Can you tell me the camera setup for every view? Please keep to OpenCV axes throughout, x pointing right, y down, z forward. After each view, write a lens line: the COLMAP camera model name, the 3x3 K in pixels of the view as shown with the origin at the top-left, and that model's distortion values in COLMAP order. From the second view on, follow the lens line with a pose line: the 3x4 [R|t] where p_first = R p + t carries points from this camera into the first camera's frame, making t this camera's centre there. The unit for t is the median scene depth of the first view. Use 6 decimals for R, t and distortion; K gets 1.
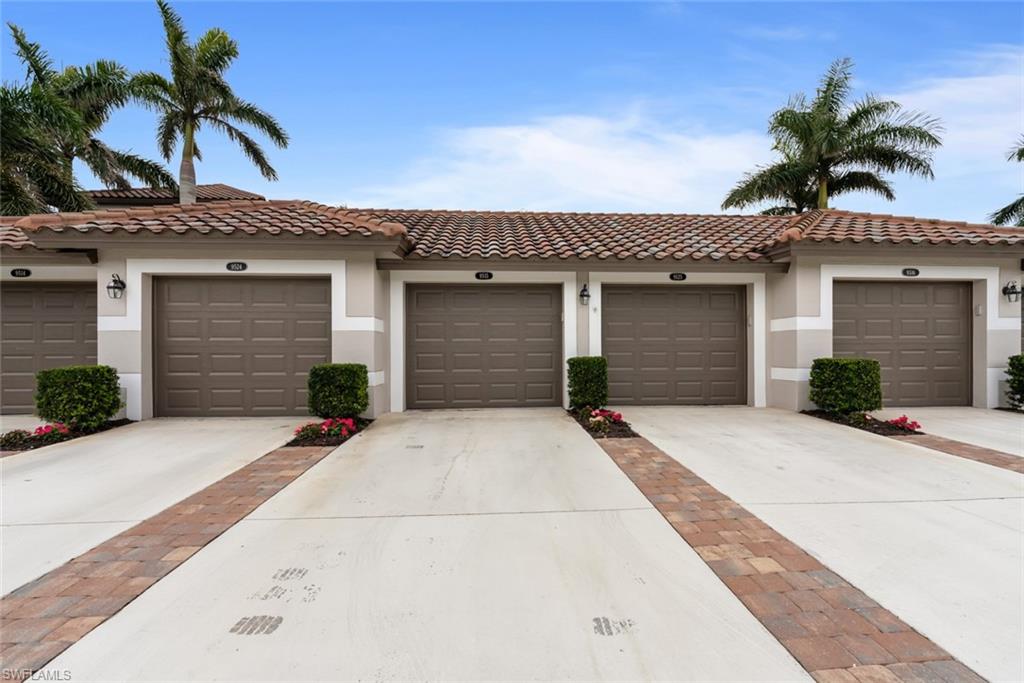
lens RADIAL K [[418.8, 0, 509.8], [0, 418.8, 347.6], [0, 0, 1]] dist [-0.001273, -0.000241]
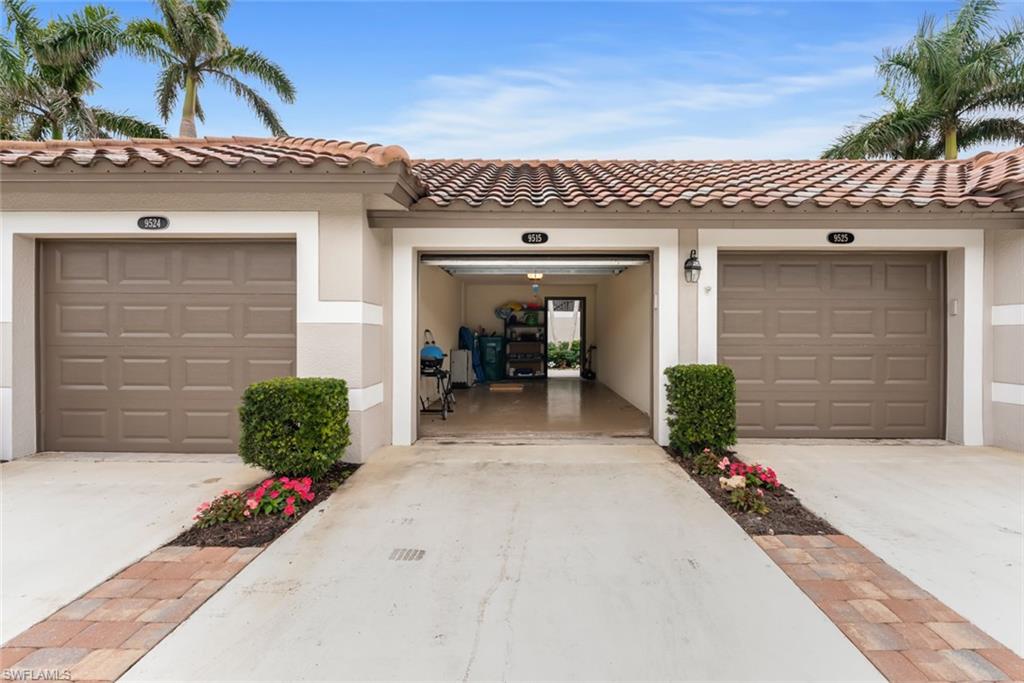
lens RADIAL K [[432.0, 0, 516.8], [0, 432.0, 339.4], [0, 0, 1]] dist [-0.001239, -0.000435]
pose [[0.997115, 0.007057, -0.075573, -0.038186], [-0.005822, 0.999846, 0.016542, -0.025619], [0.075678, -0.016055, 0.997003, 0.334544]]
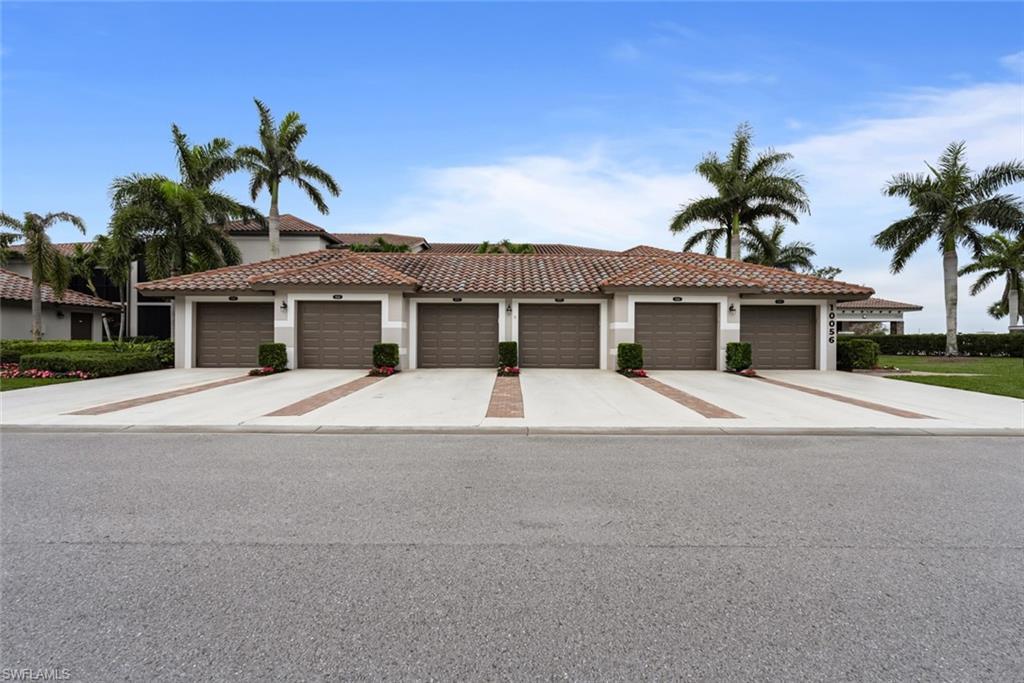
lens RADIAL K [[432.0, 0, 516.8], [0, 432.0, 339.4], [0, 0, 1]] dist [-0.001239, -0.000435]
pose [[0.999063, 0.008144, -0.042500, 0.306706], [-0.008005, 0.999962, 0.003417, 0.004251], [0.042527, -0.003074, 0.999091, -1.013549]]
